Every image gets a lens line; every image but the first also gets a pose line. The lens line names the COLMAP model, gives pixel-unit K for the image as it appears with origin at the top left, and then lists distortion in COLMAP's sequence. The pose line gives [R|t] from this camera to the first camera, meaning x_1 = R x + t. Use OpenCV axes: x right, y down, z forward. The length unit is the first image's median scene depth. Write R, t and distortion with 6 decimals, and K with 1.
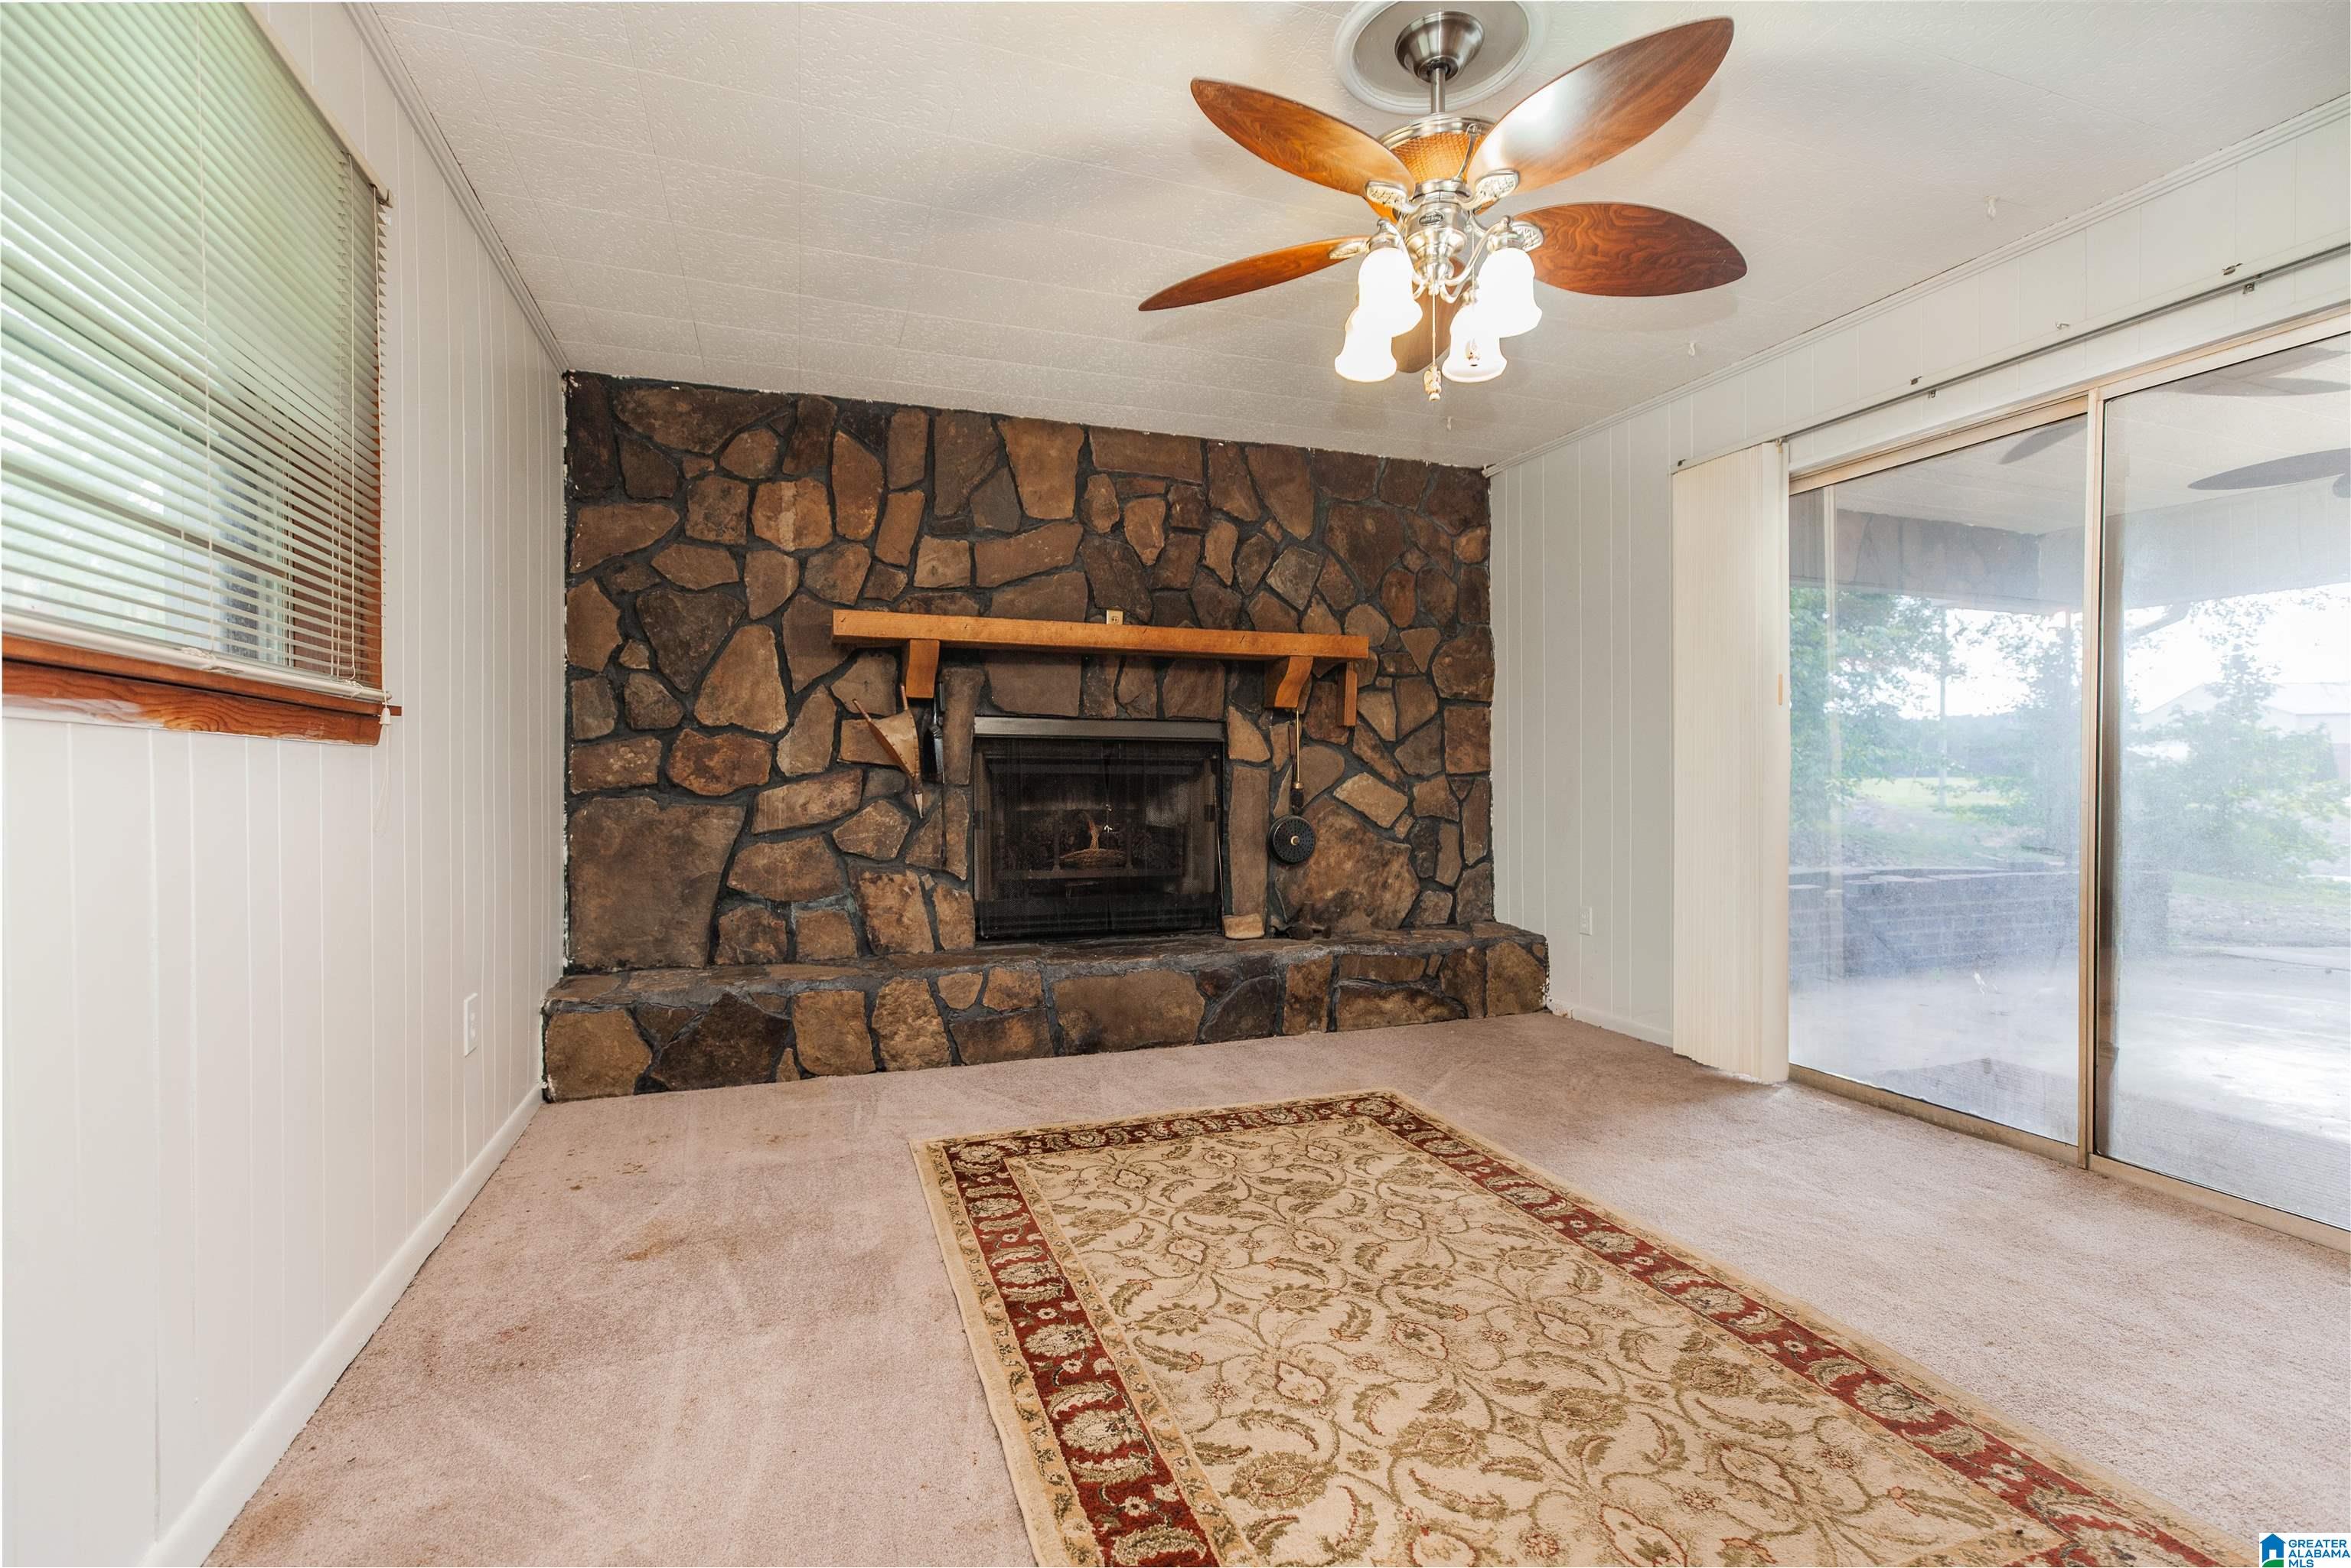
lens RADIAL K [[1061.8, 0, 1167.7], [0, 1061.8, 786.3], [0, 0, 1]] dist [0.005630, -0.000193]
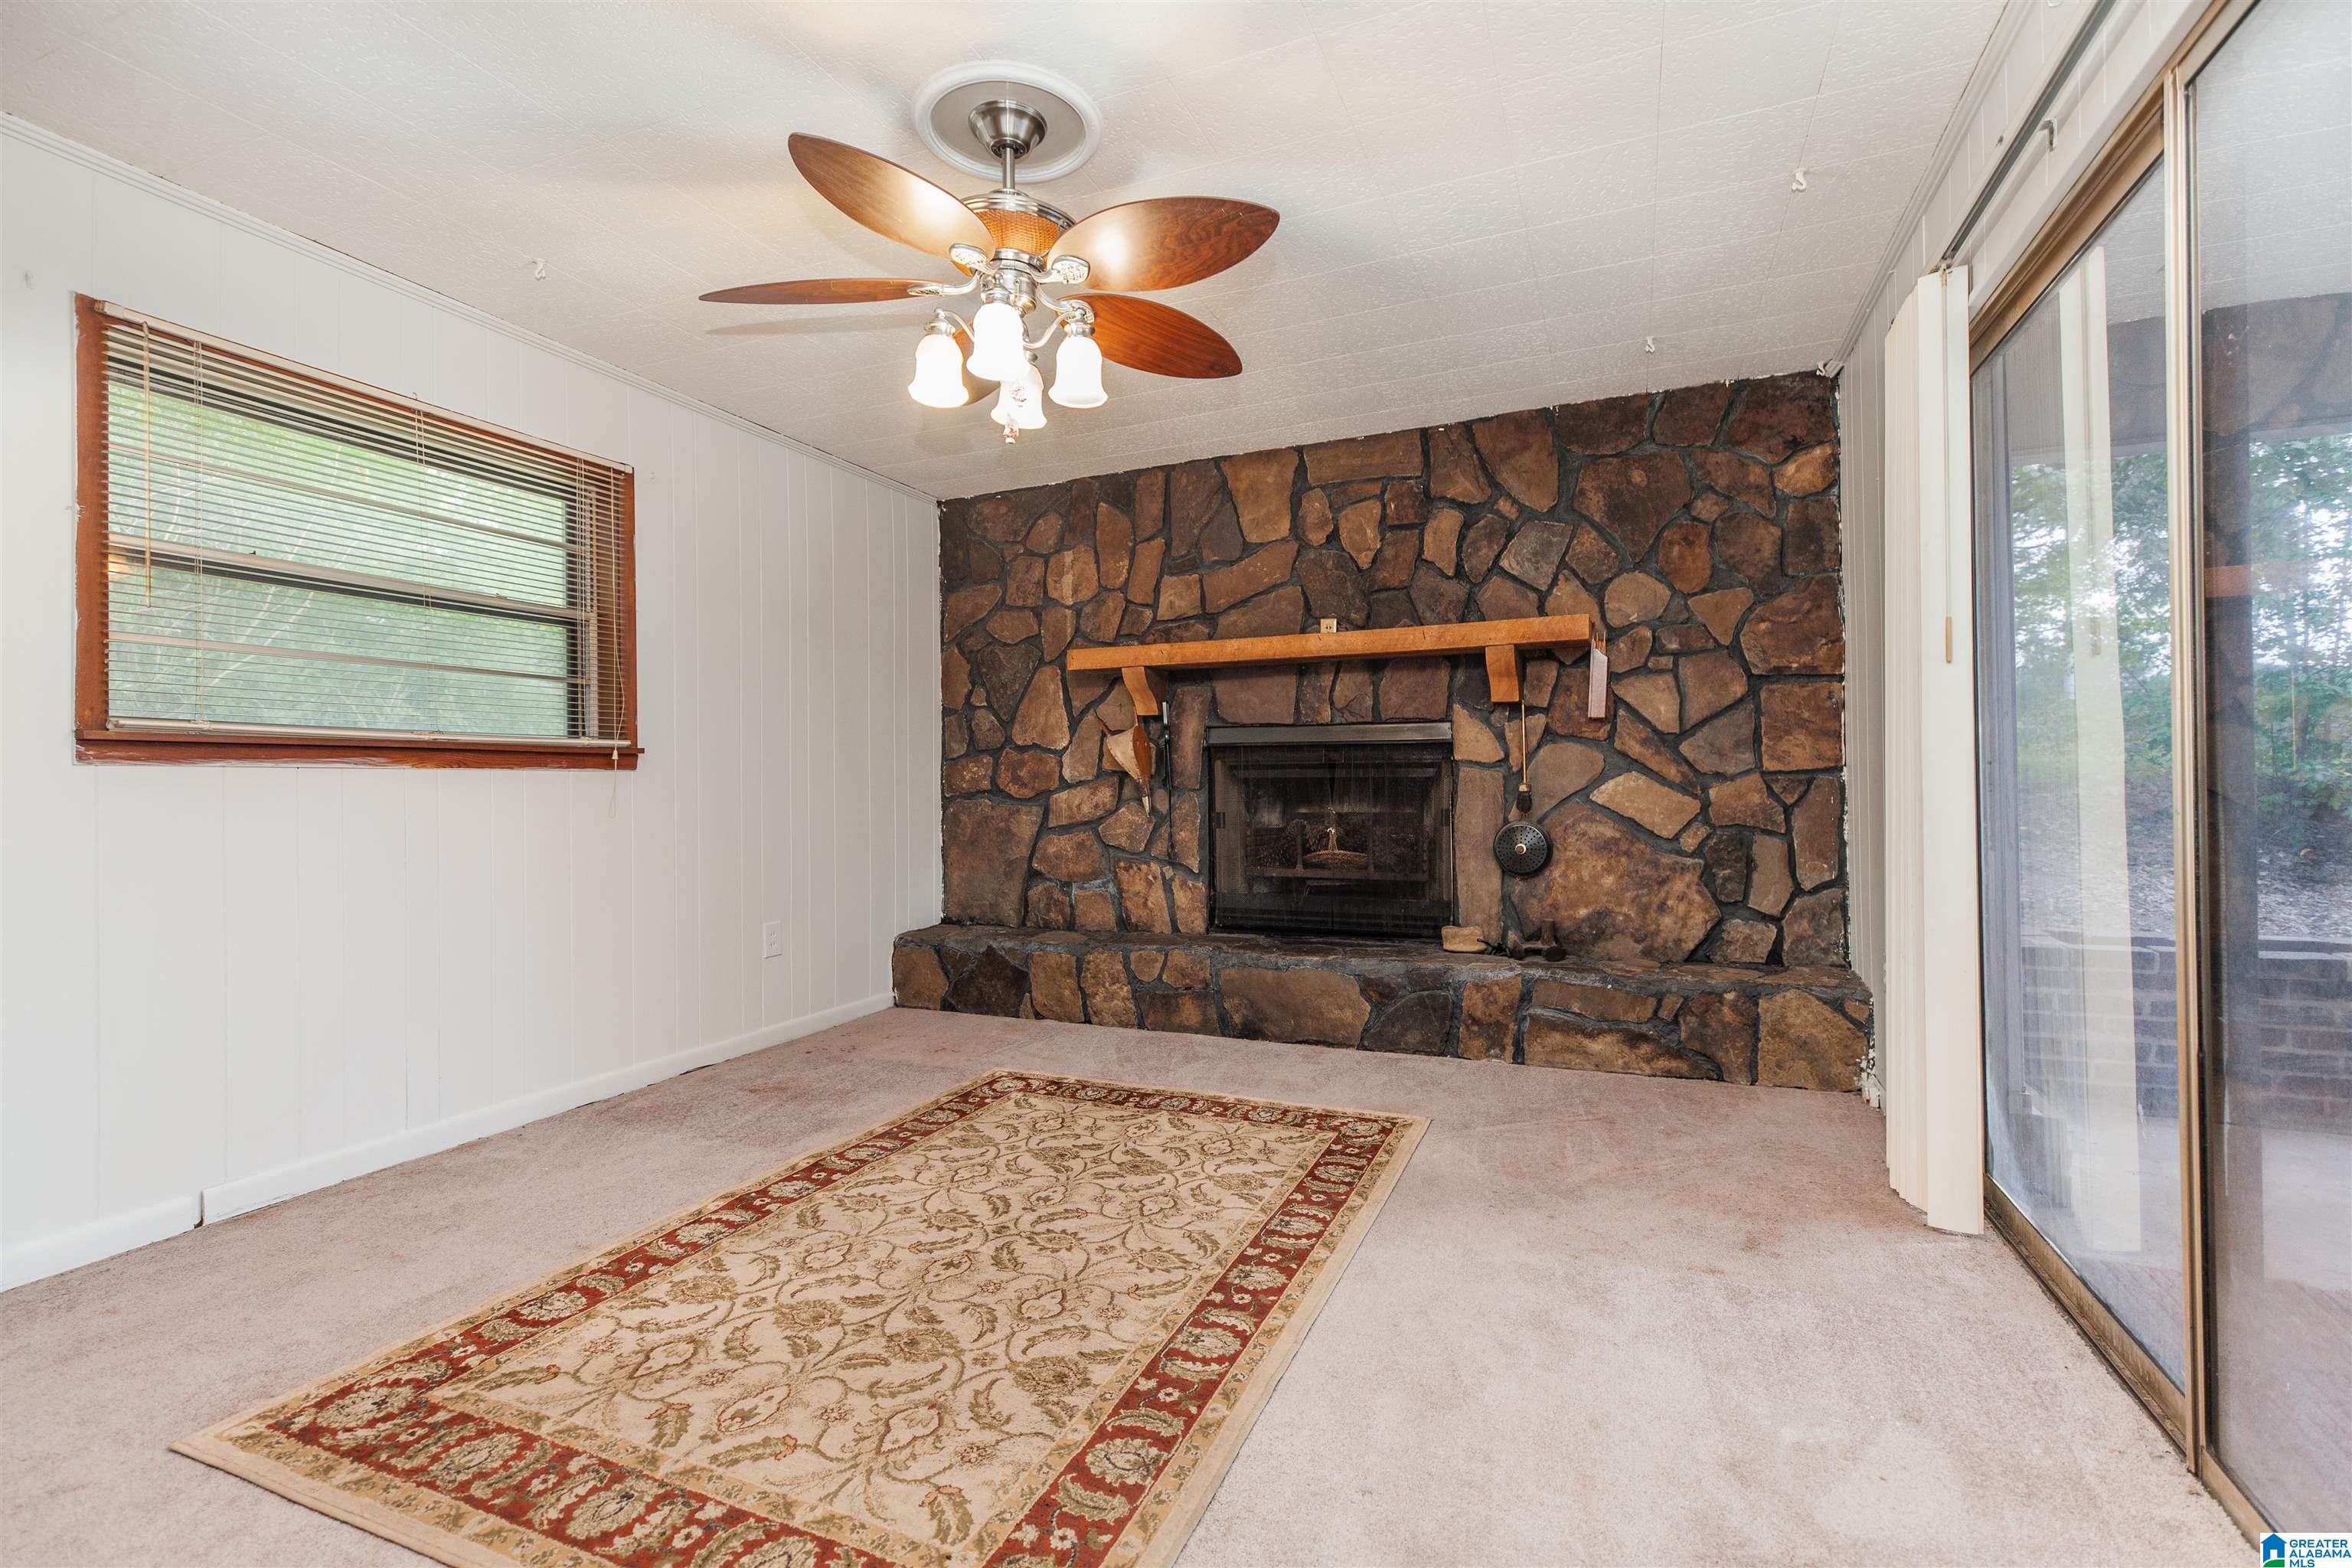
lens RADIAL K [[1062.3, 0, 1168.2], [0, 1062.3, 786.3], [0, 0, 1]] dist [0.005630, -0.000193]
pose [[0.726781, -0.006700, -0.686836, 0.582766], [0.004435, 0.999977, -0.005061, 0.001434], [0.686854, 0.000632, 0.726795, 0.156541]]
